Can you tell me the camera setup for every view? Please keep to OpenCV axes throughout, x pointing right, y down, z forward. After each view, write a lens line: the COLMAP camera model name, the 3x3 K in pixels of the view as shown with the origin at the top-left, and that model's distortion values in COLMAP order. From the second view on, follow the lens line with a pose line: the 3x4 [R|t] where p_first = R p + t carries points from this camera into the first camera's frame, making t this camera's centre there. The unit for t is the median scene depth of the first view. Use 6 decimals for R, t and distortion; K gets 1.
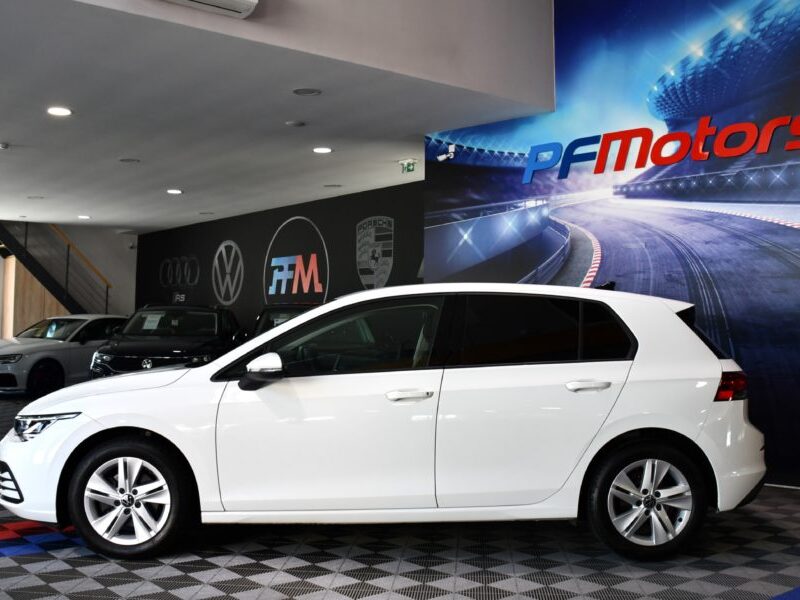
lens RADIAL K [[935.7, 0, 377.3], [0, 935.7, 285.9], [0, 0, 1]] dist [-0.115043, 0.000000]
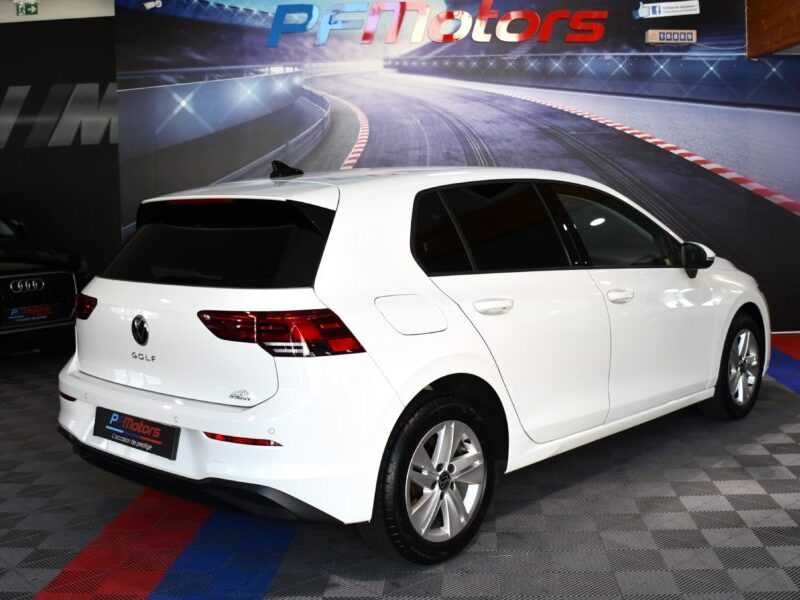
lens RADIAL K [[935.7, 0, 388.7], [0, 935.7, 286.8], [0, 0, 1]] dist [-0.115043, 0.000000]
pose [[0.674533, -0.100514, 0.731370, -0.469741], [-0.007916, 0.989646, 0.143310, -0.011689], [-0.738203, -0.102457, 0.666753, 0.328650]]
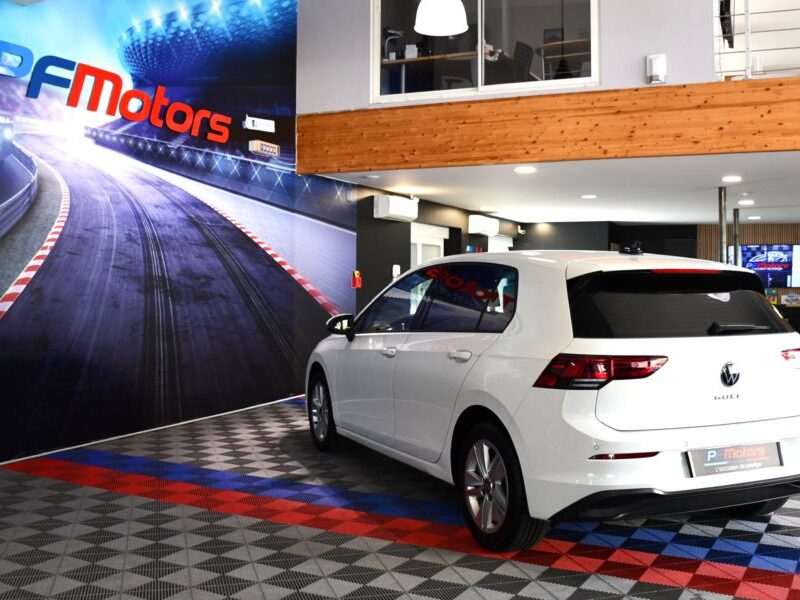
lens RADIAL K [[881.8, 0, 394.4], [0, 881.8, 296.3], [0, 0, 1]] dist [-0.112740, 0.000000]
pose [[-0.364269, -0.024799, 0.930964, -0.612166], [-0.051266, 0.998664, 0.006543, 0.031727], [-0.929882, -0.045344, -0.365054, 1.016593]]
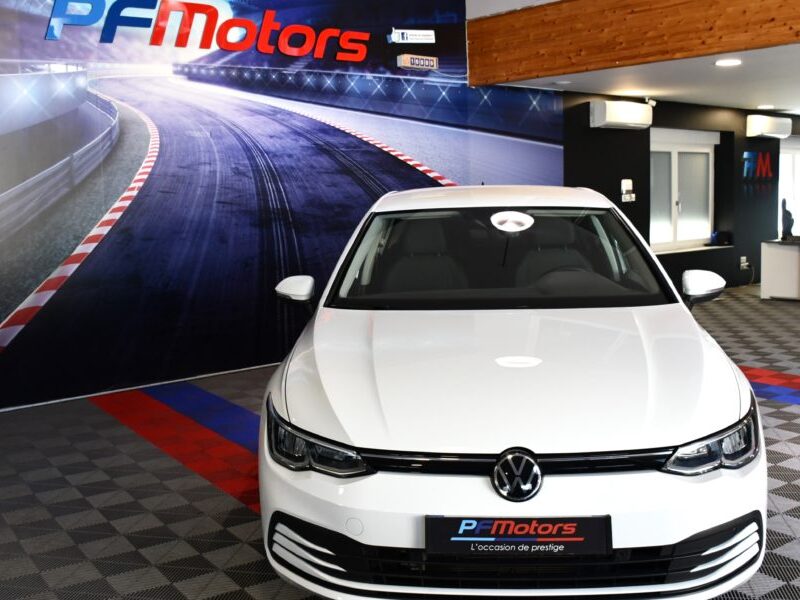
lens RADIAL K [[881.8, 0, 365.3], [0, 881.8, 297.2], [0, 0, 1]] dist [-0.112740, 0.000000]
pose [[0.101163, -0.132592, 0.985995, -0.560624], [-0.019664, 0.990619, 0.135232, -0.004343], [-0.994676, -0.033069, 0.097607, 0.731872]]
